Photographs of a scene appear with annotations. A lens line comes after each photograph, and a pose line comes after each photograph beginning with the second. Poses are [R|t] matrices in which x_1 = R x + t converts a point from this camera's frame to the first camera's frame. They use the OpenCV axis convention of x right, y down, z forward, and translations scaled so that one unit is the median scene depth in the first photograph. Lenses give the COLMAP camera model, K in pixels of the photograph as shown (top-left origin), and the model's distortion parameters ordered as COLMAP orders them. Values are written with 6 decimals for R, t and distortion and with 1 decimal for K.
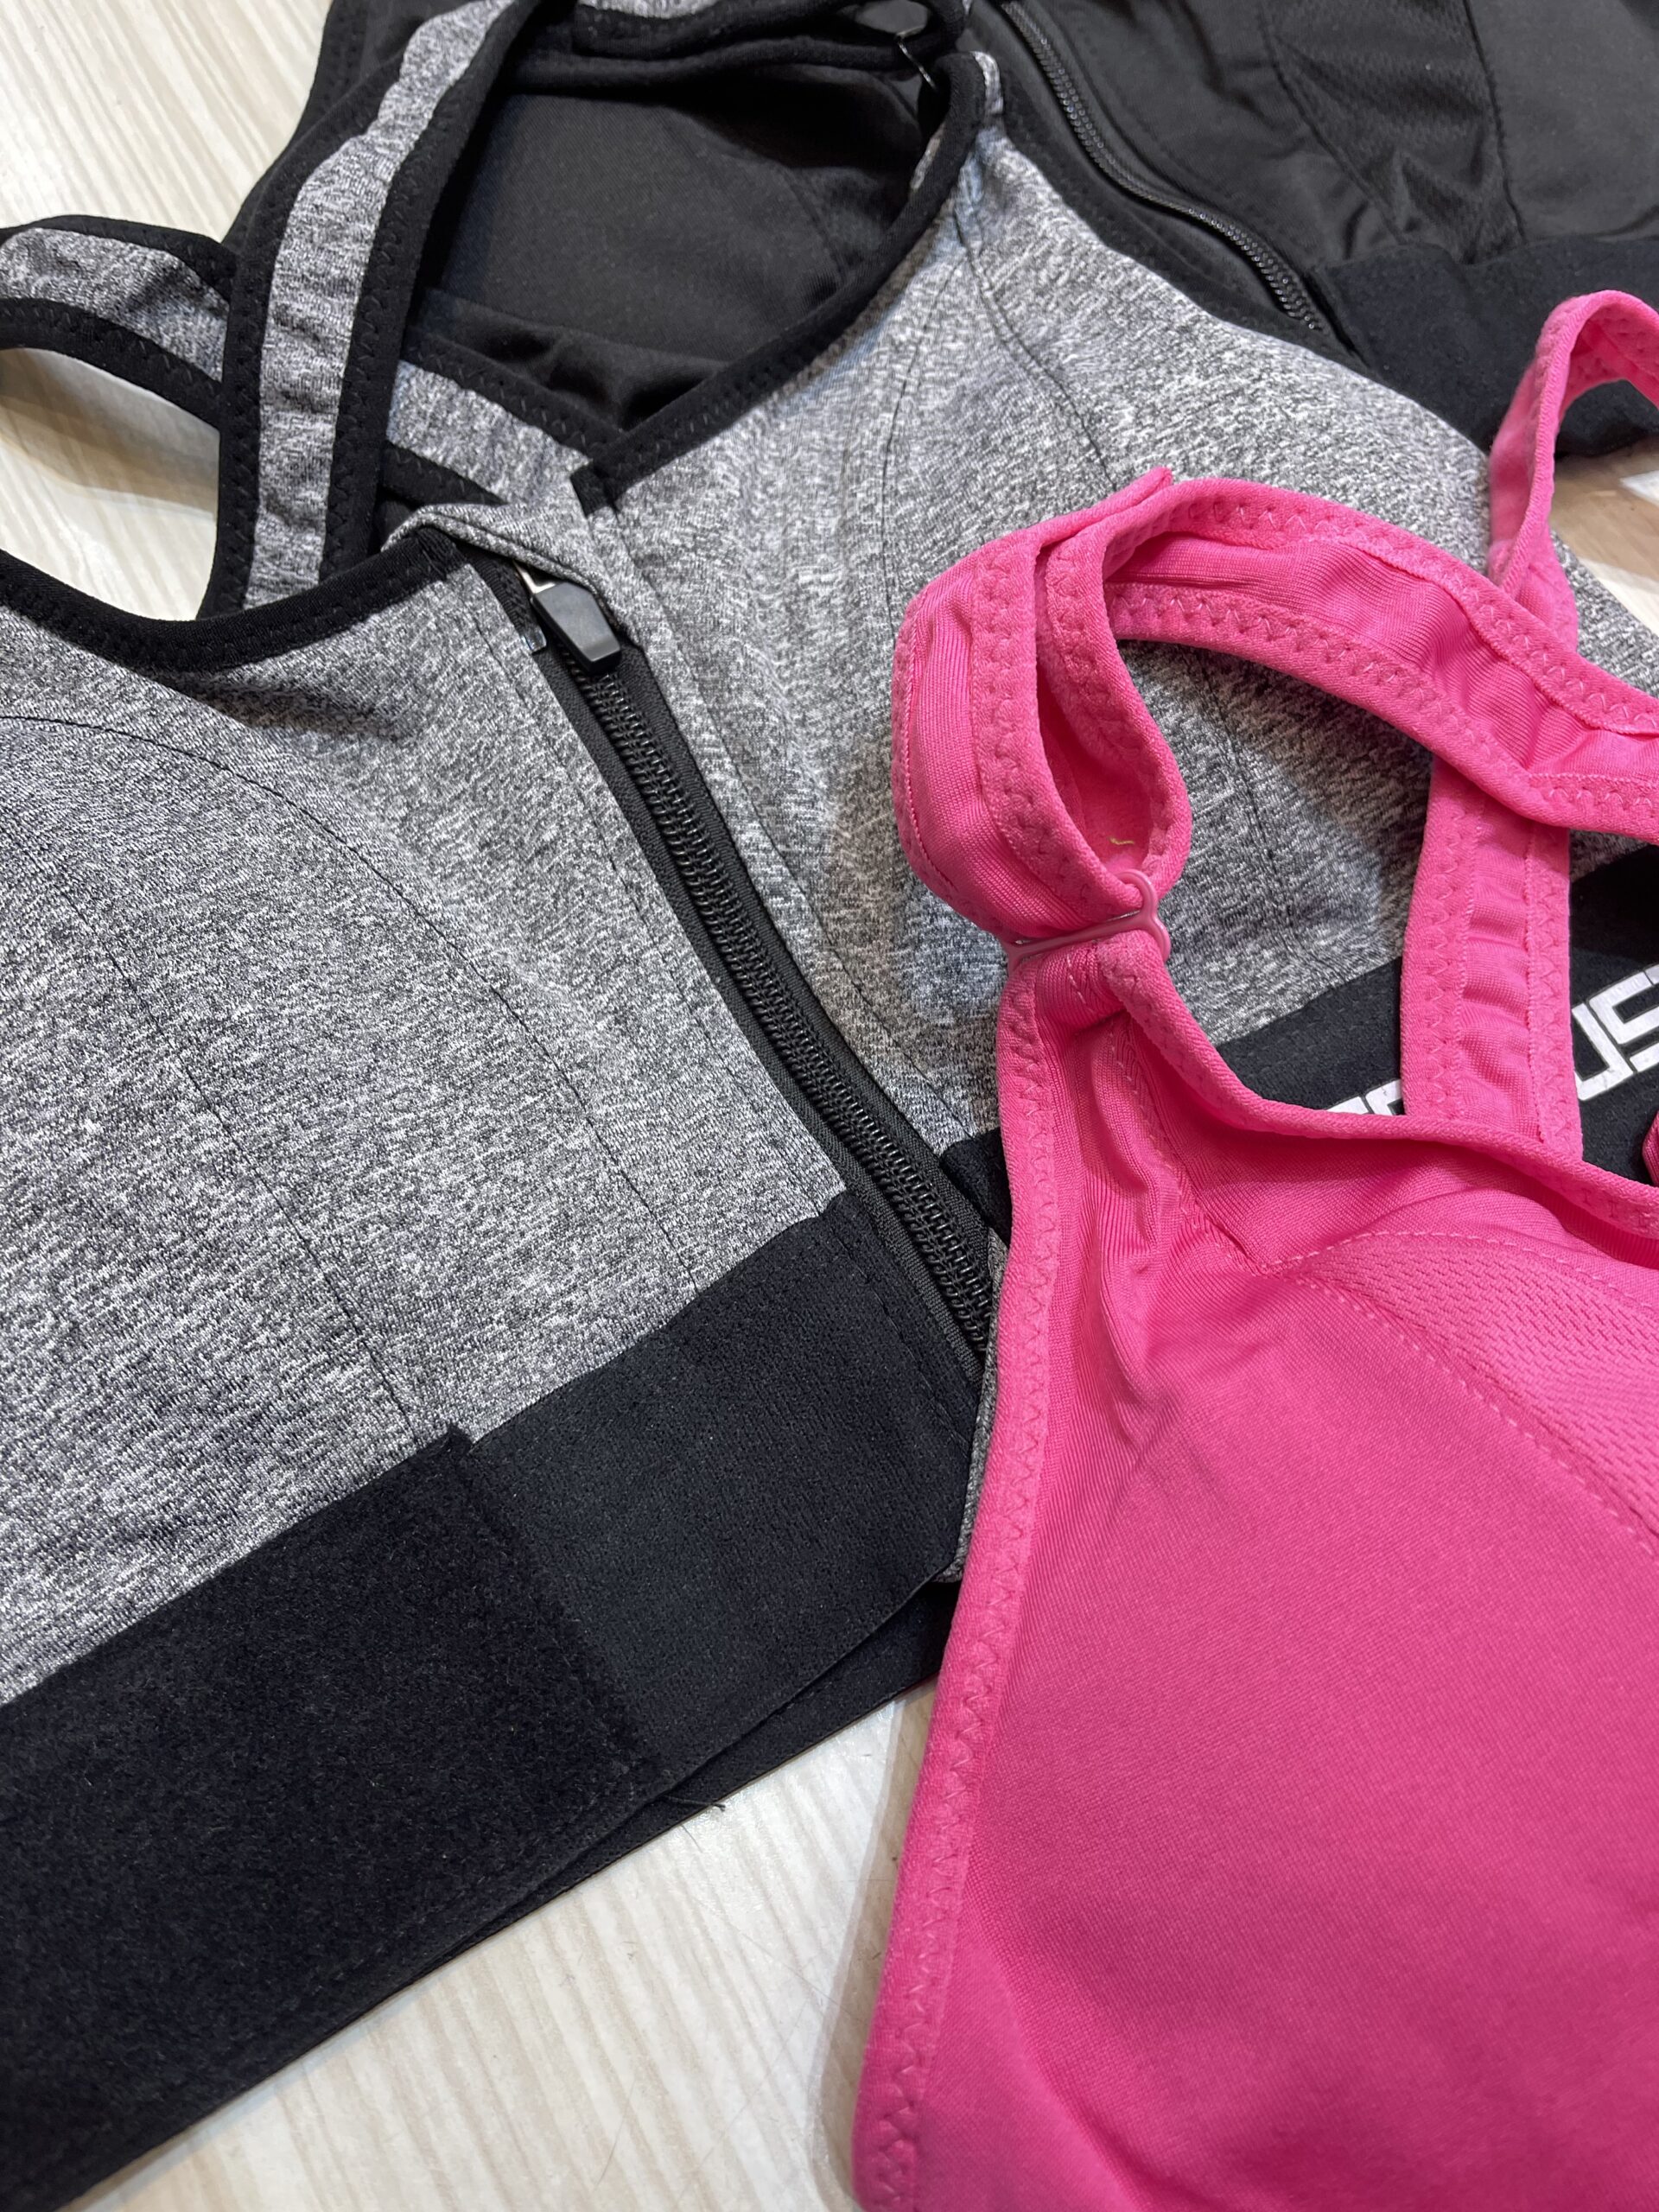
lens RADIAL K [[1951.6, 0, 898.2], [0, 1951.6, 1129.7], [0, 0, 1]] dist [0.038503, -0.048212]
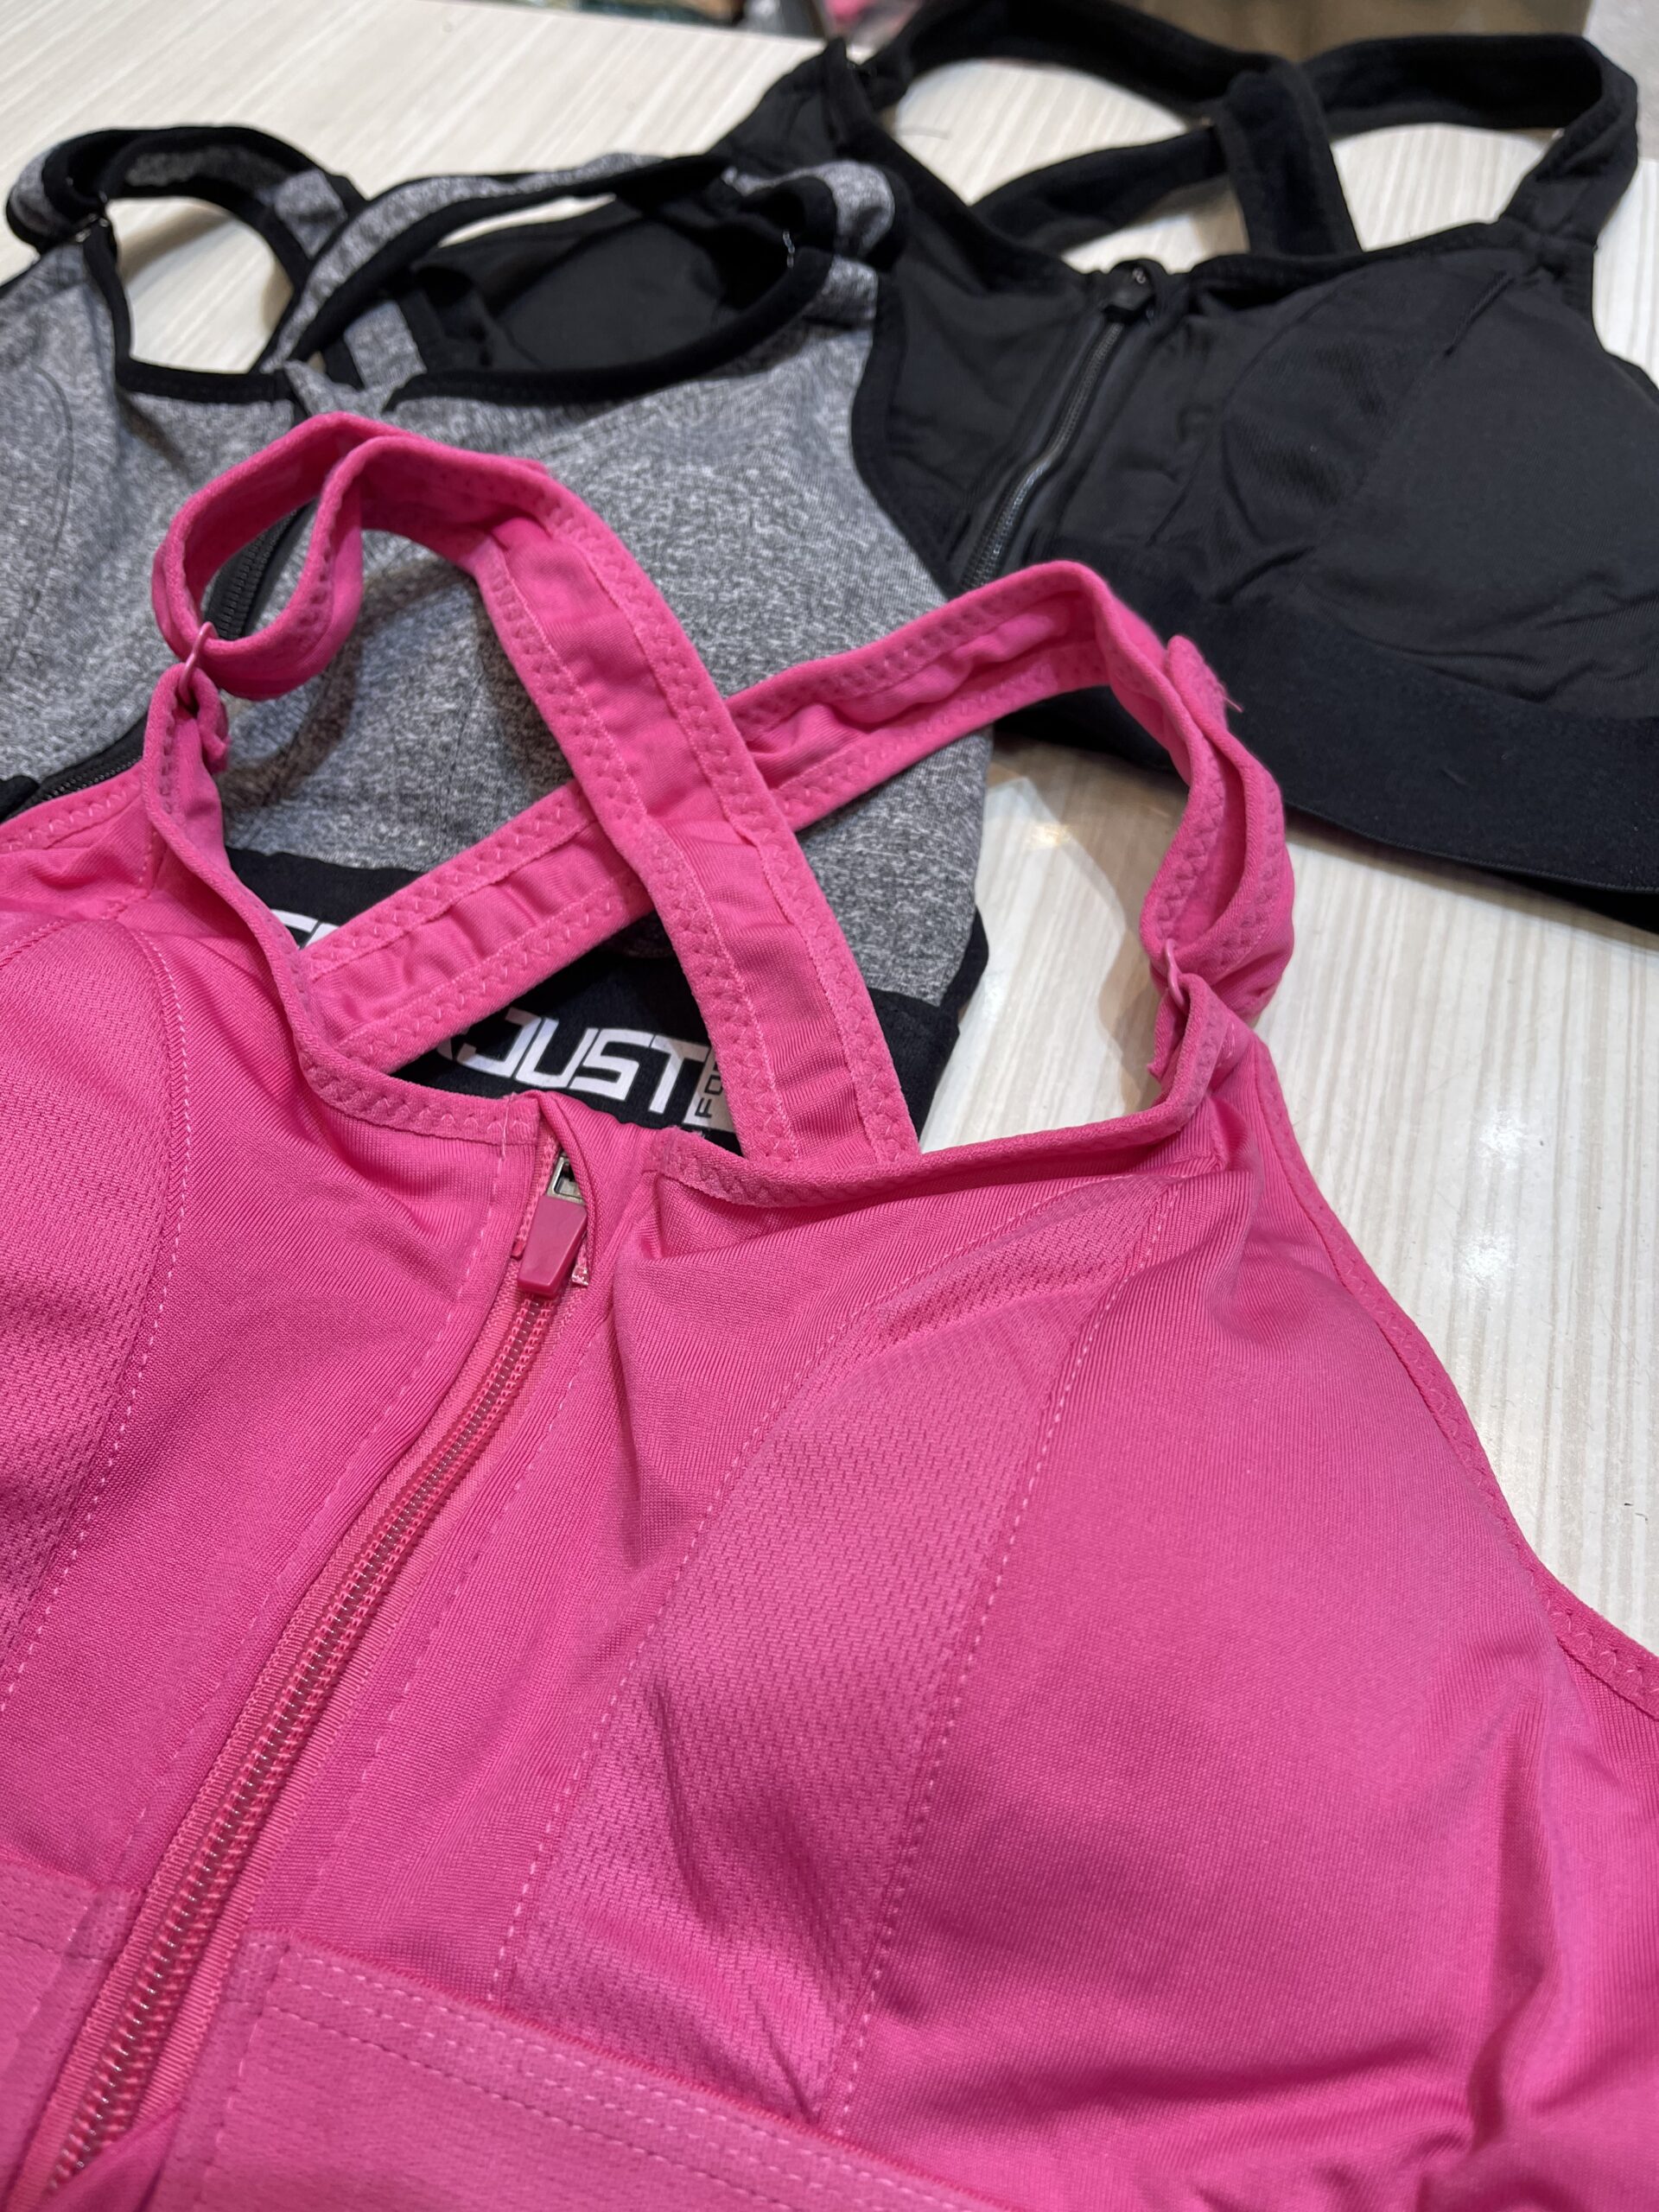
lens RADIAL K [[1951.6, 0, 836.4], [0, 1951.6, 1113.2], [0, 0, 1]] dist [0.038503, -0.048212]
pose [[0.675198, 0.491953, -0.549627, 1.159601], [-0.610894, 0.790551, -0.042866, -0.066025], [0.413420, 0.364707, 0.834310, 0.170182]]
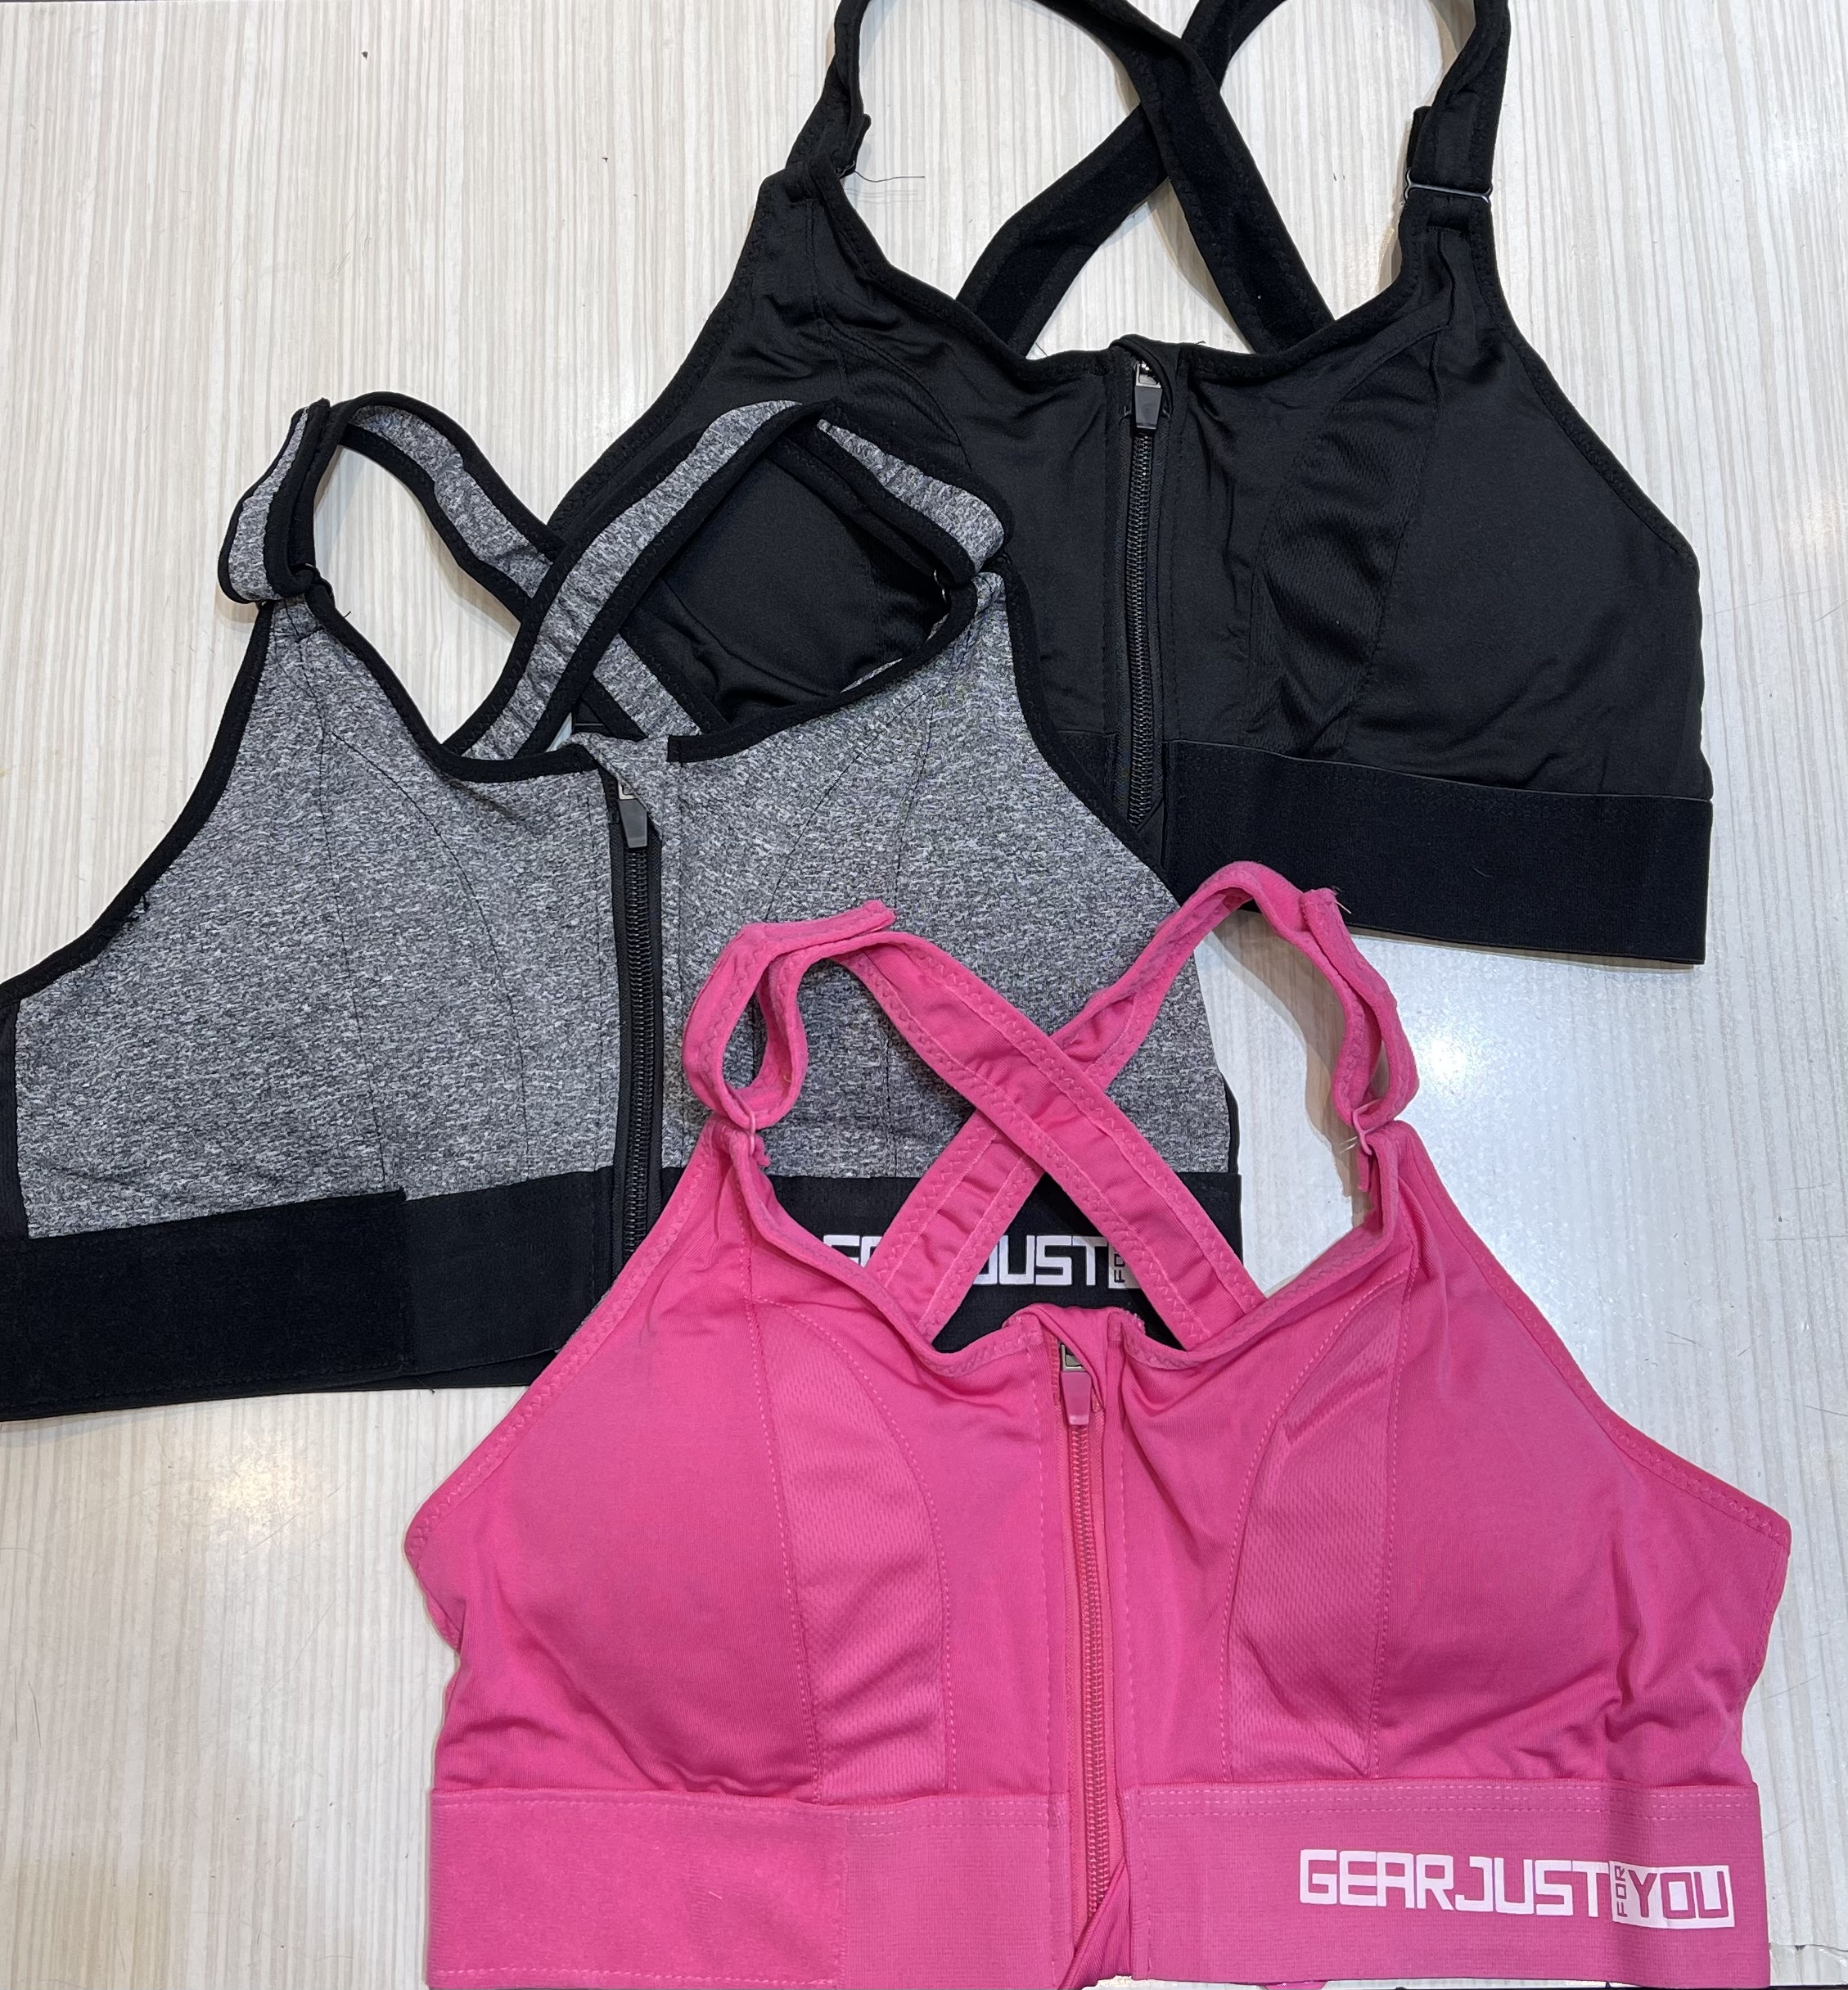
lens RADIAL K [[3237.2, 0, 926.9], [0, 3237.2, 991.1], [0, 0, 1]] dist [0.083986, 0.000000]
pose [[0.869970, 0.446679, -0.208880, 0.865886], [-0.378607, 0.876471, 0.297416, -1.230836], [0.315926, -0.179660, 0.931618, -1.987639]]
